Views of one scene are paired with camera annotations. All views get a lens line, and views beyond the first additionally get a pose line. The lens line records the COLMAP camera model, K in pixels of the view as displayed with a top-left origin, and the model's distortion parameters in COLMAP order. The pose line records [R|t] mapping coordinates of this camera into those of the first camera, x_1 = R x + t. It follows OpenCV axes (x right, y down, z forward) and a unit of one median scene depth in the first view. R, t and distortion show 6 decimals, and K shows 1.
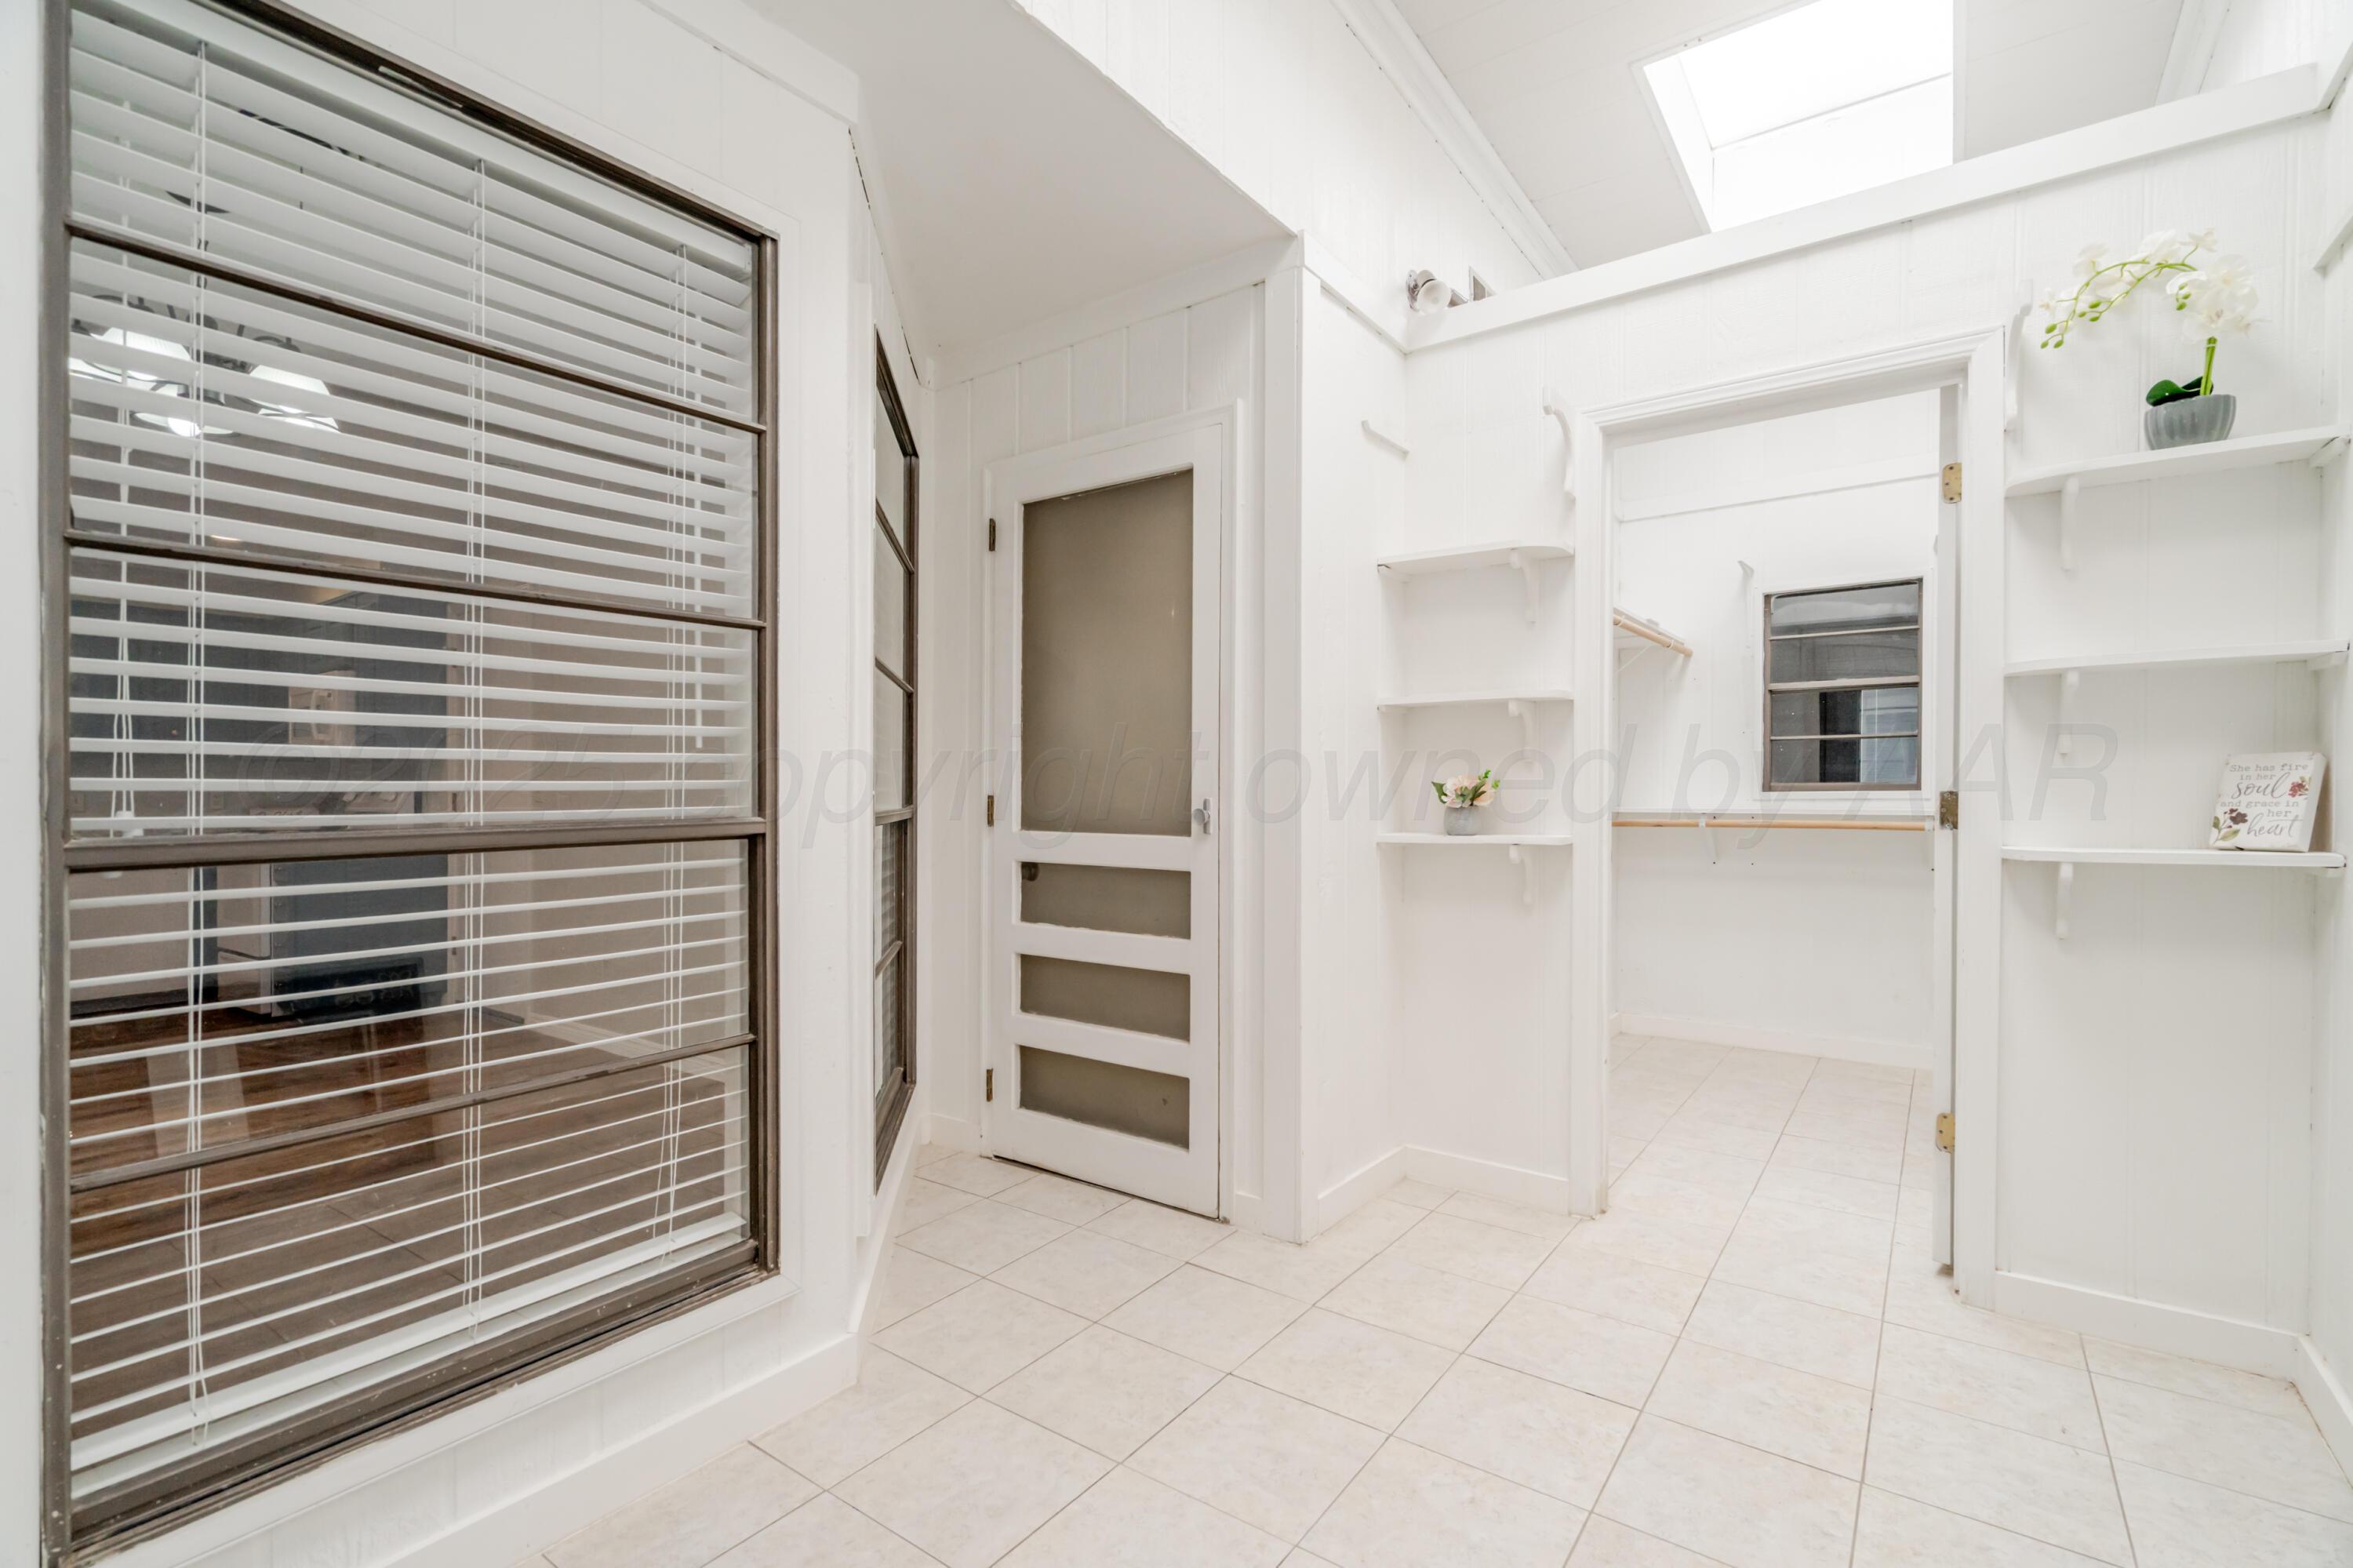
lens RADIAL K [[1084.0, 0, 1177.7], [0, 1084.0, 800.5], [0, 0, 1]] dist [-0.005247, 0.003021]
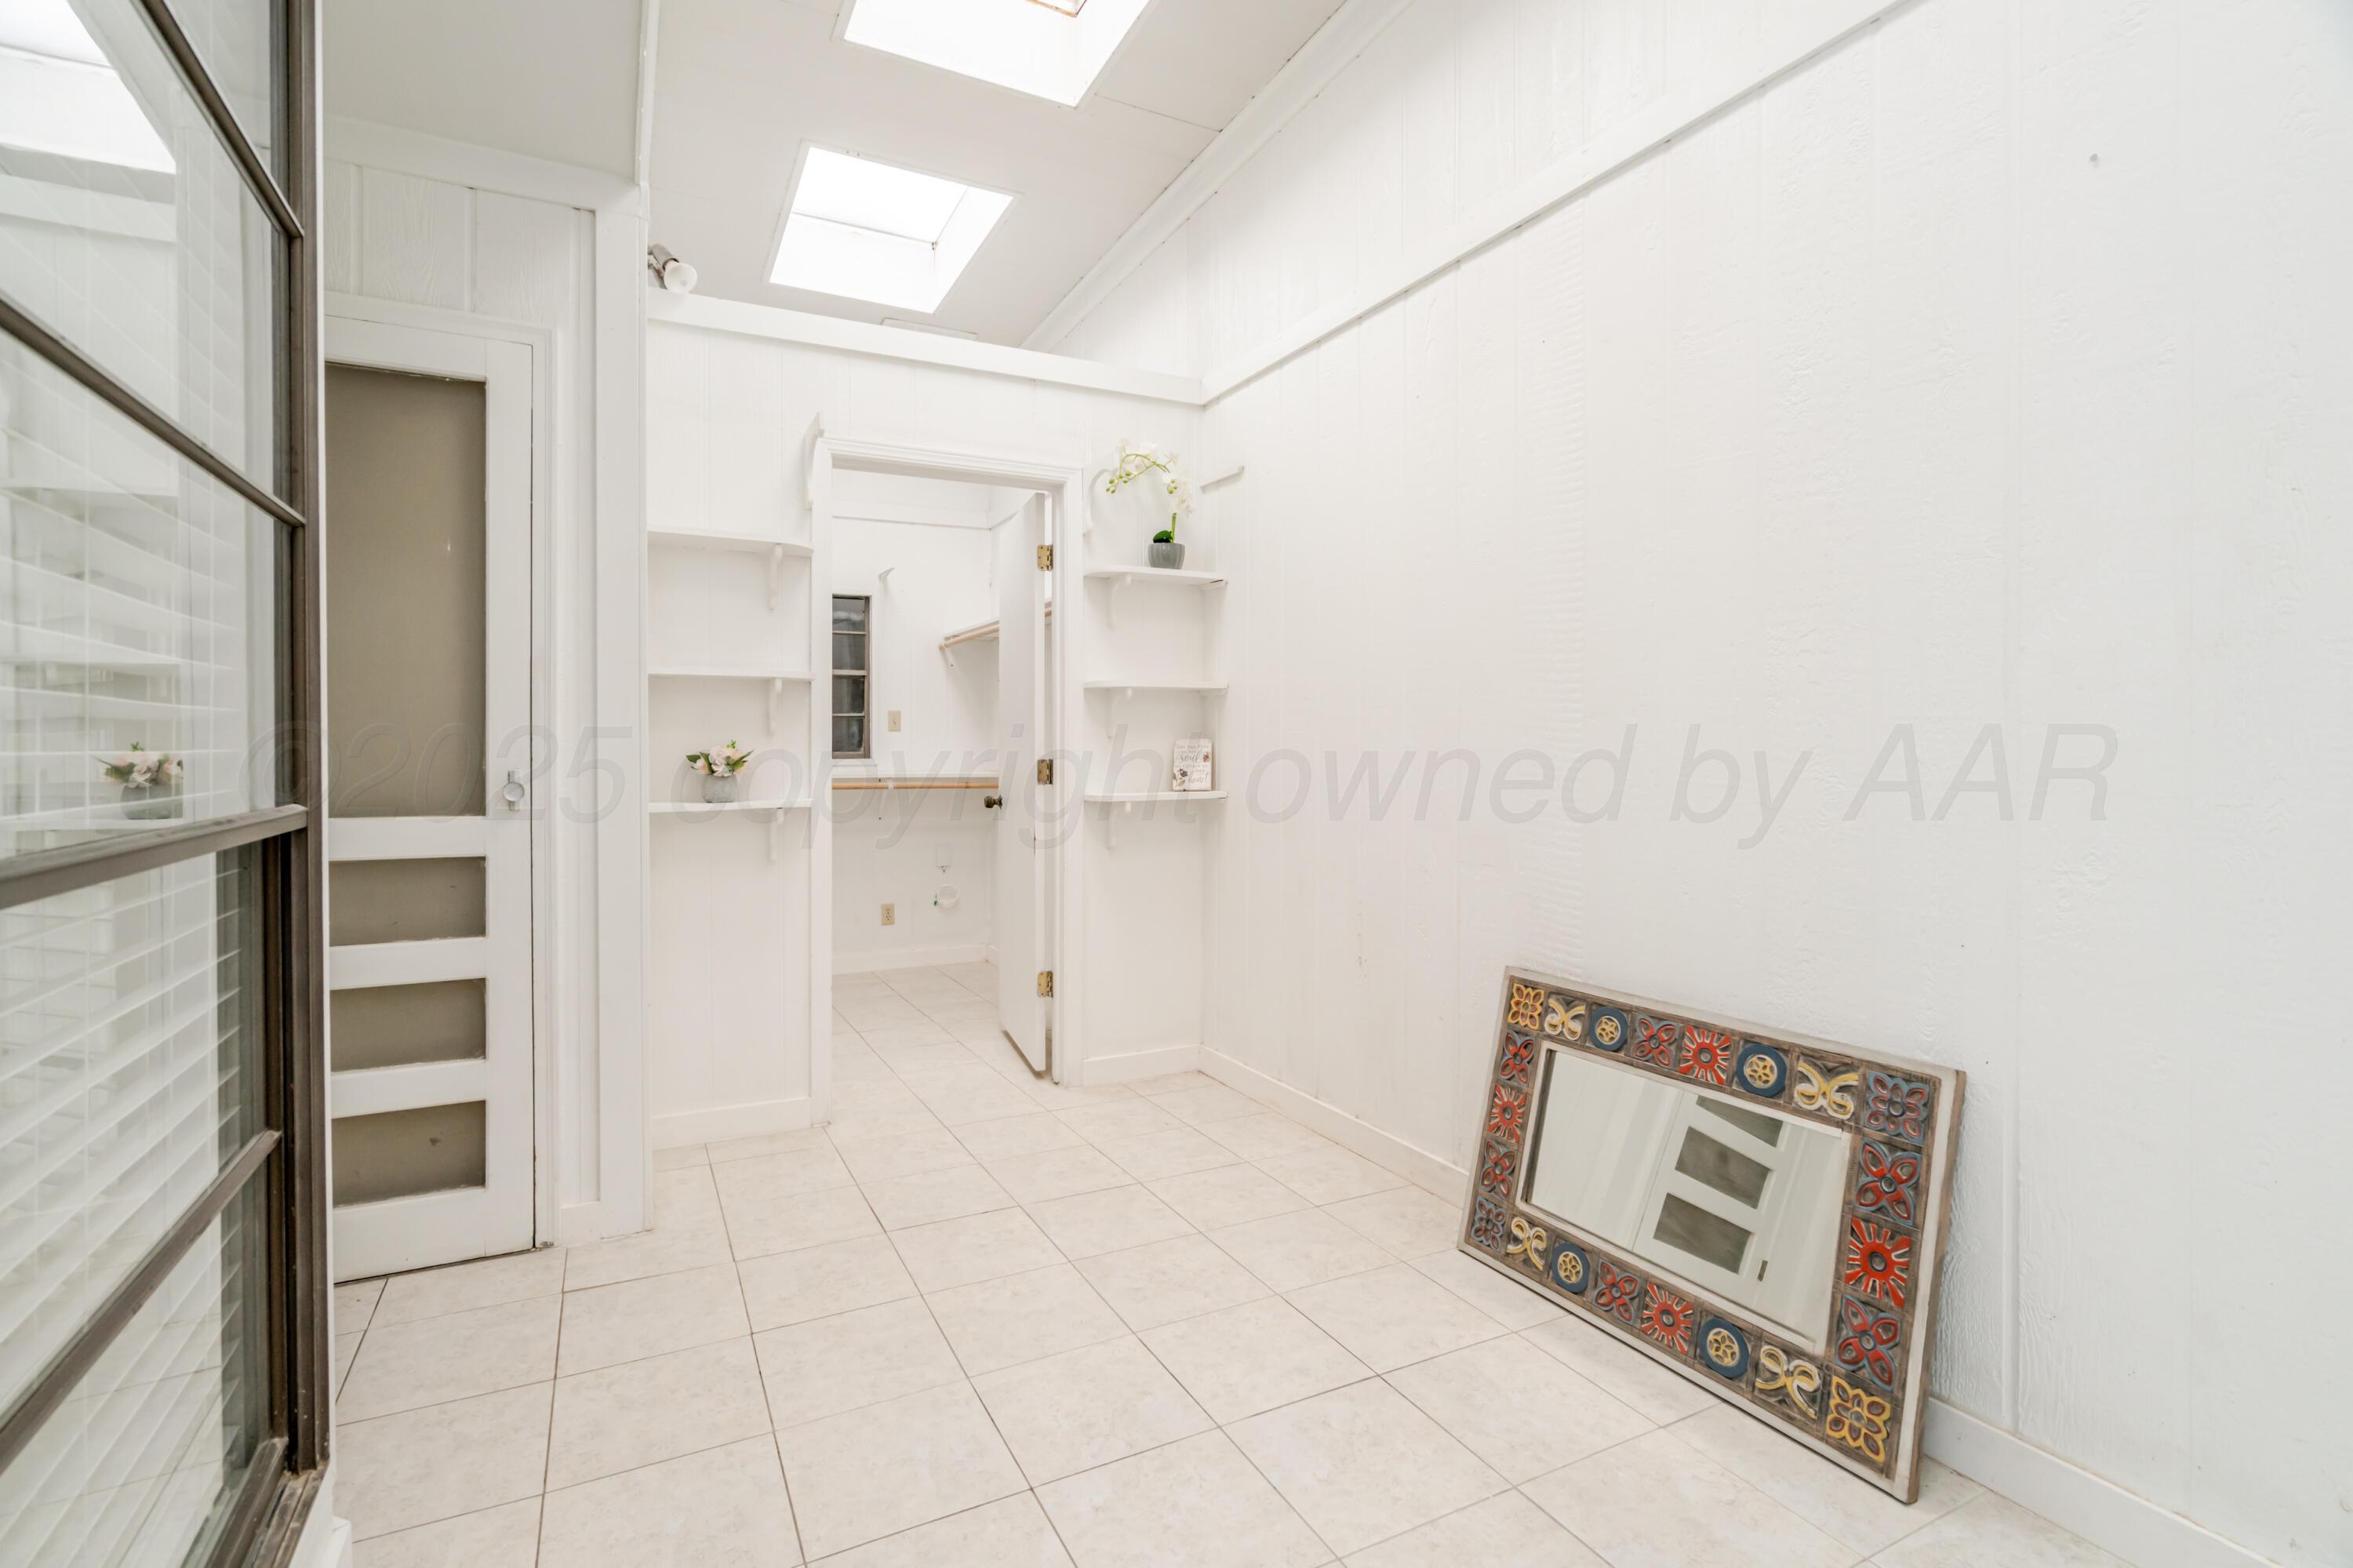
lens RADIAL K [[1084.0, 0, 1179.3], [0, 1084.0, 768.5], [0, 0, 1]] dist [-0.005247, 0.003021]
pose [[0.437037, -0.010320, 0.899384, -0.615393], [0.008595, 0.999936, 0.007297, -0.005885], [-0.899403, 0.004541, 0.437098, 0.171251]]
